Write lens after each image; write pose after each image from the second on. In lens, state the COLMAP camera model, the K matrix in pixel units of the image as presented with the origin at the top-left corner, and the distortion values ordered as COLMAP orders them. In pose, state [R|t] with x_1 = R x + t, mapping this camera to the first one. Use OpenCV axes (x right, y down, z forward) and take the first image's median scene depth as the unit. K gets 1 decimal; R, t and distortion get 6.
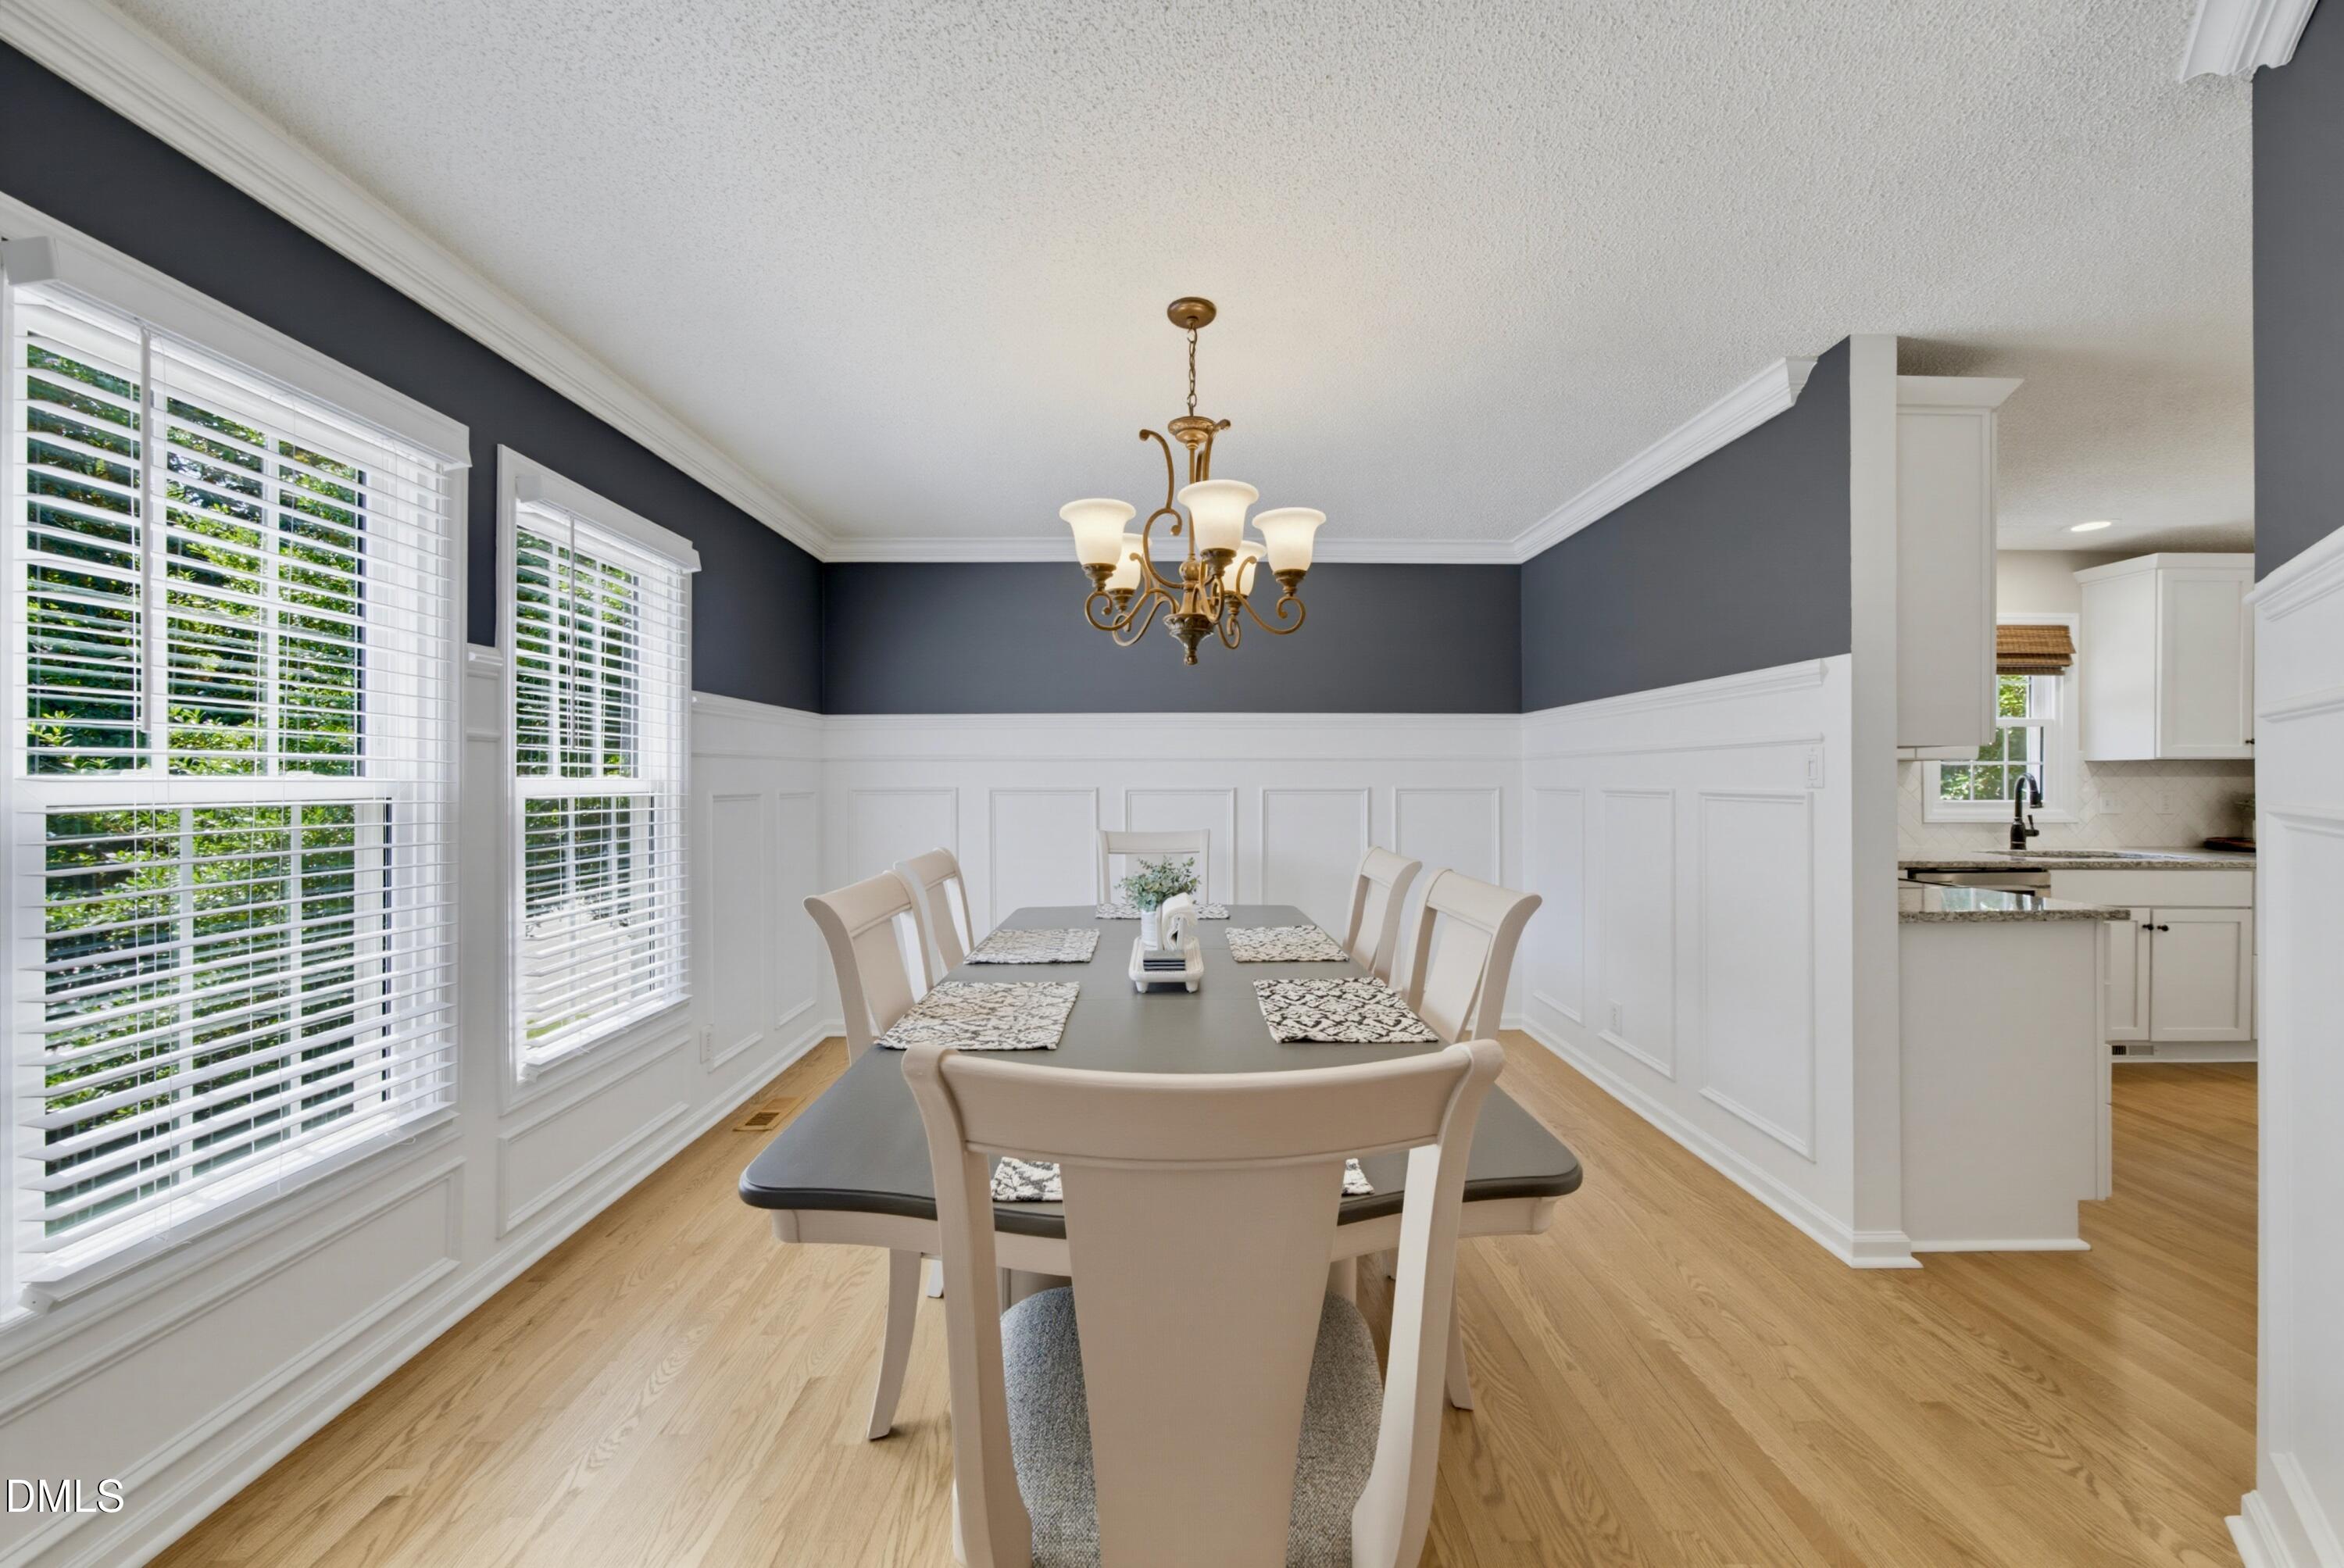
lens RADIAL K [[808.2, 0, 1170.6], [0, 808.2, 784.9], [0, 0, 1]] dist [-0.001535, 0.000644]
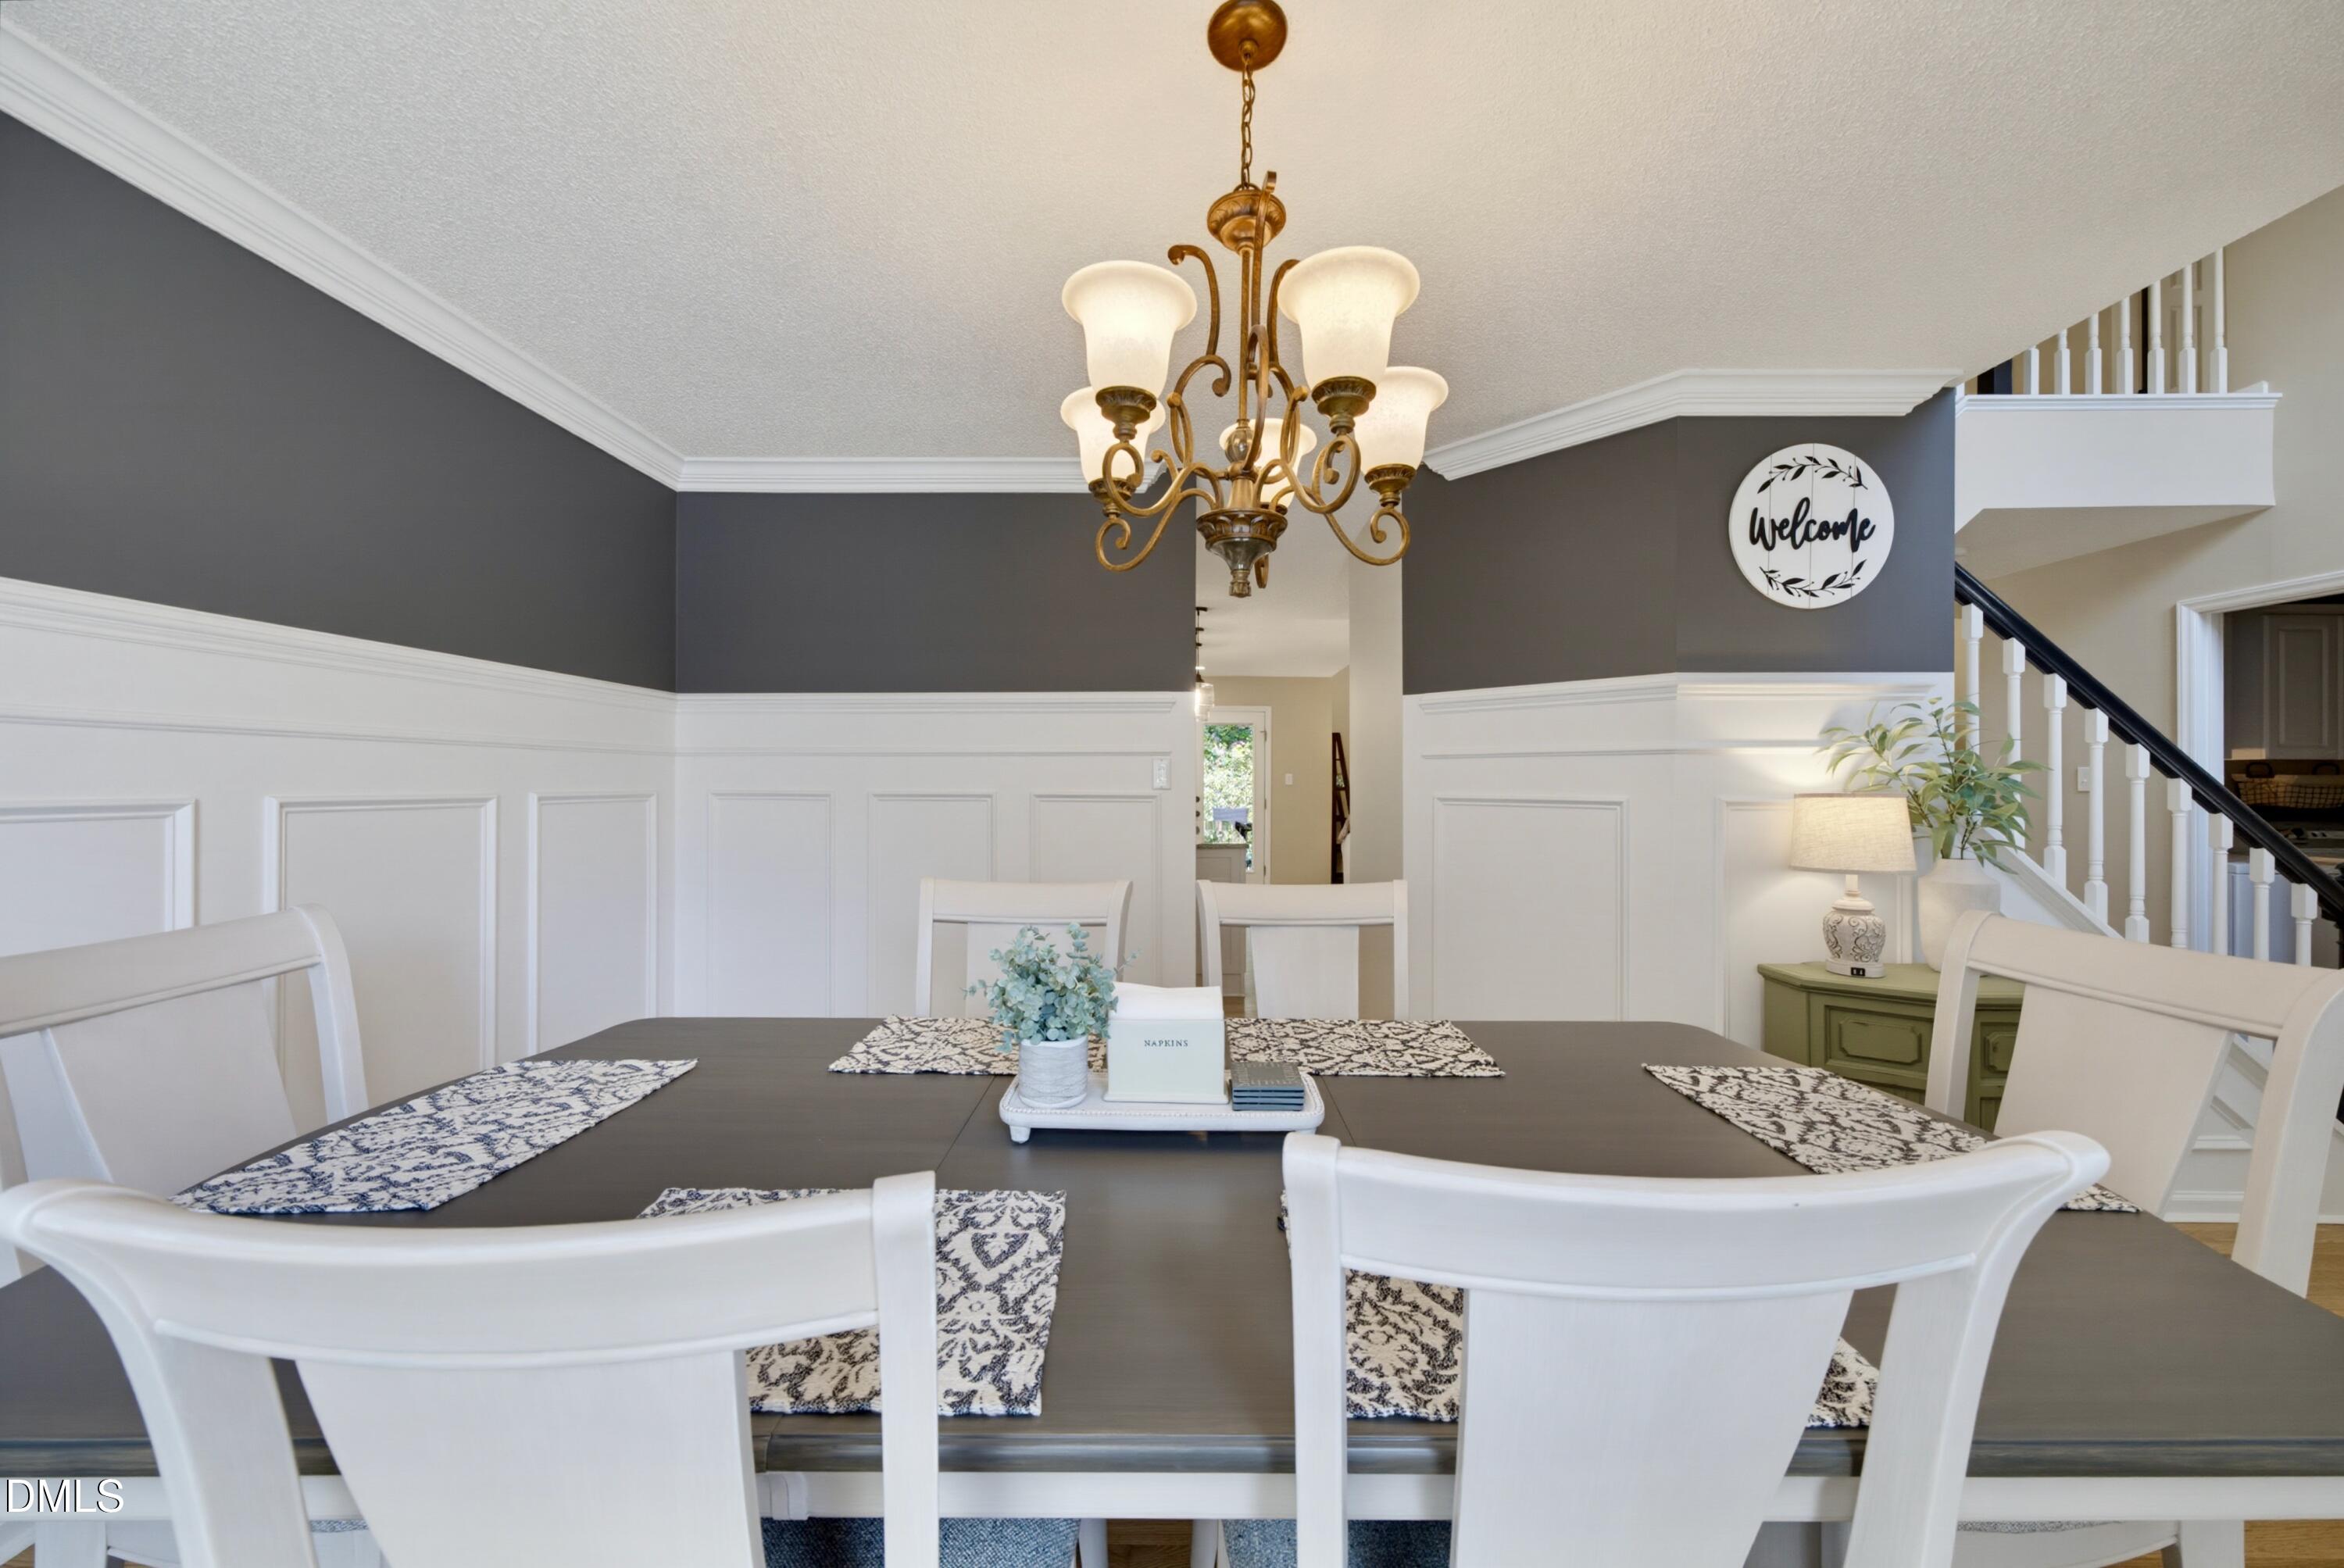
lens RADIAL K [[808.2, 0, 1189.8], [0, 808.2, 779.1], [0, 0, 1]] dist [-0.001535, 0.000644]
pose [[0.036279, 0.008895, 0.999302, -0.335457], [0.001099, 0.999959, -0.008941, -0.000518], [-0.999341, 0.001423, 0.036268, 0.569823]]
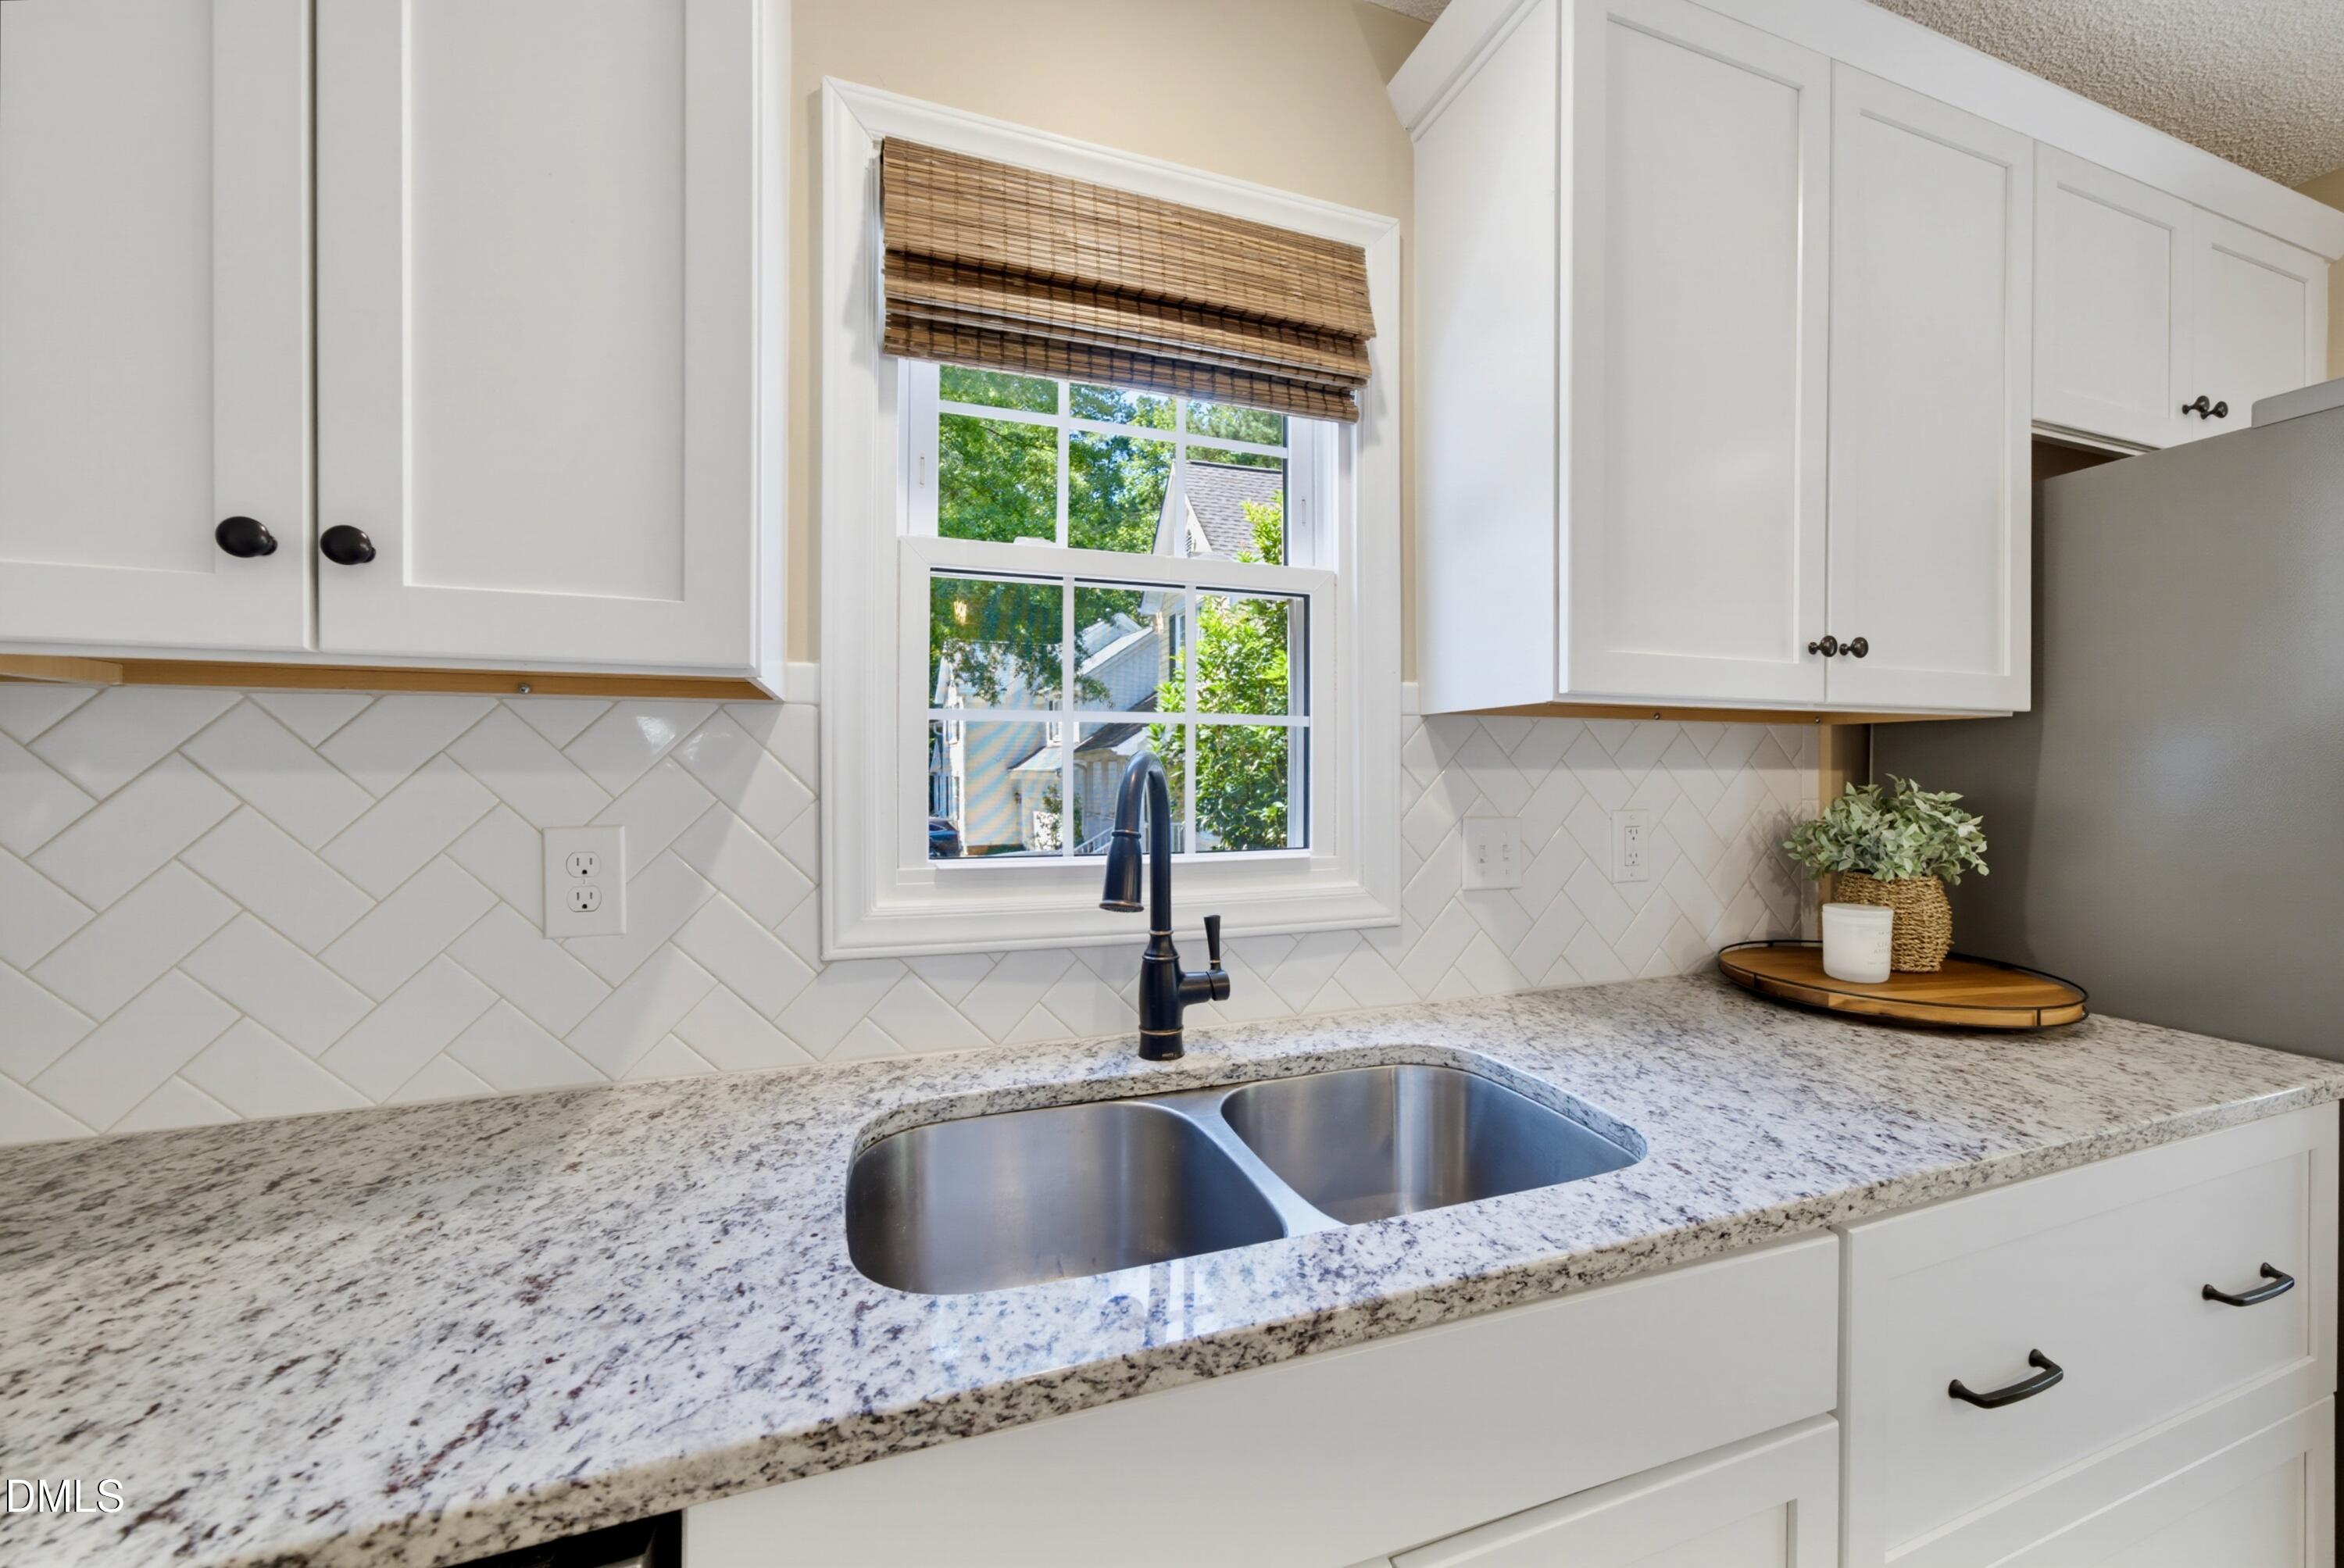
lens RADIAL K [[899.9, 0, 1194.4], [0, 899.9, 756.3], [0, 0, 1]] dist [-0.008241, 0.003679]
pose [[0.945557, 0.005617, 0.325408, 1.112847], [-0.002162, 0.999937, -0.010979, -0.012214], [-0.325449, 0.009678, 0.945510, 0.839598]]
